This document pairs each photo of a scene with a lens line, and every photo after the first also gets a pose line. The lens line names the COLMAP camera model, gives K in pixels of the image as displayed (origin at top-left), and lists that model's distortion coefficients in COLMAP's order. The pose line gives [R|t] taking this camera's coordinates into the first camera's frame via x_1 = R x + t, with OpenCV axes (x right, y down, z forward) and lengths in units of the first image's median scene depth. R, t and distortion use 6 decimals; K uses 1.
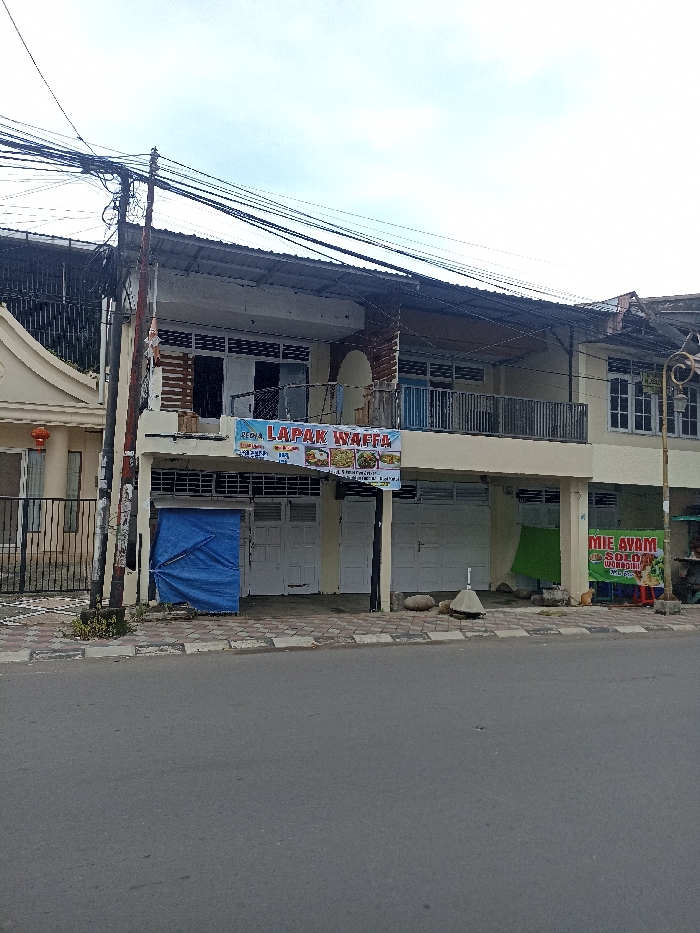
lens RADIAL K [[700.9, 0, 350.0], [0, 700.9, 466.5], [0, 0, 1]] dist [0.098940, -0.140044]
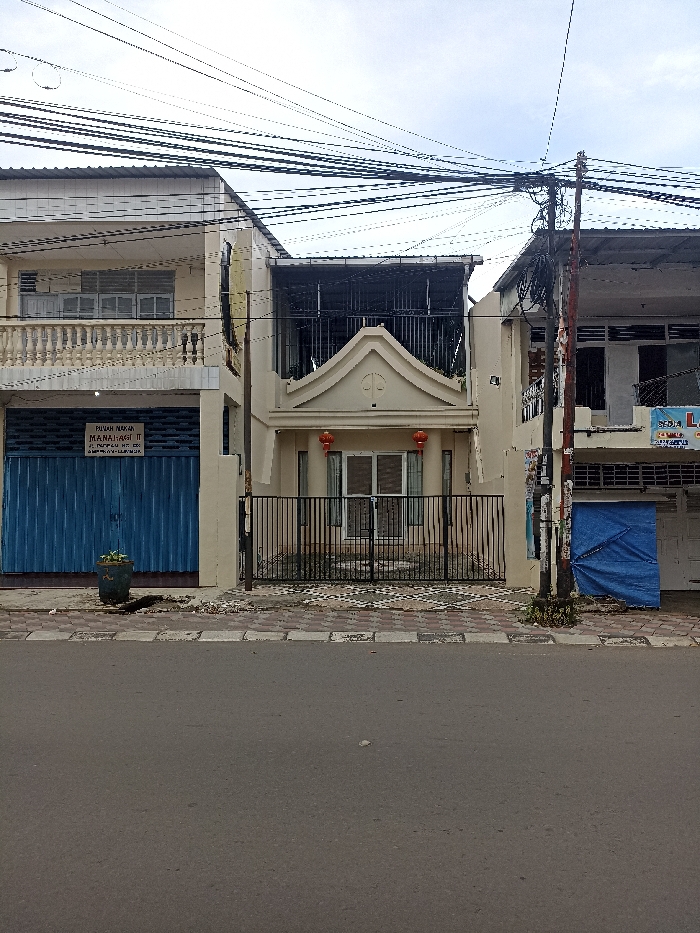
lens RADIAL K [[700.9, 0, 350.0], [0, 700.9, 466.5], [0, 0, 1]] dist [0.098940, -0.140044]
pose [[0.909064, -0.048577, -0.413815, -0.139440], [0.053253, 0.998581, -0.000238, -0.009437], [0.413239, -0.021820, 0.910361, -0.065078]]
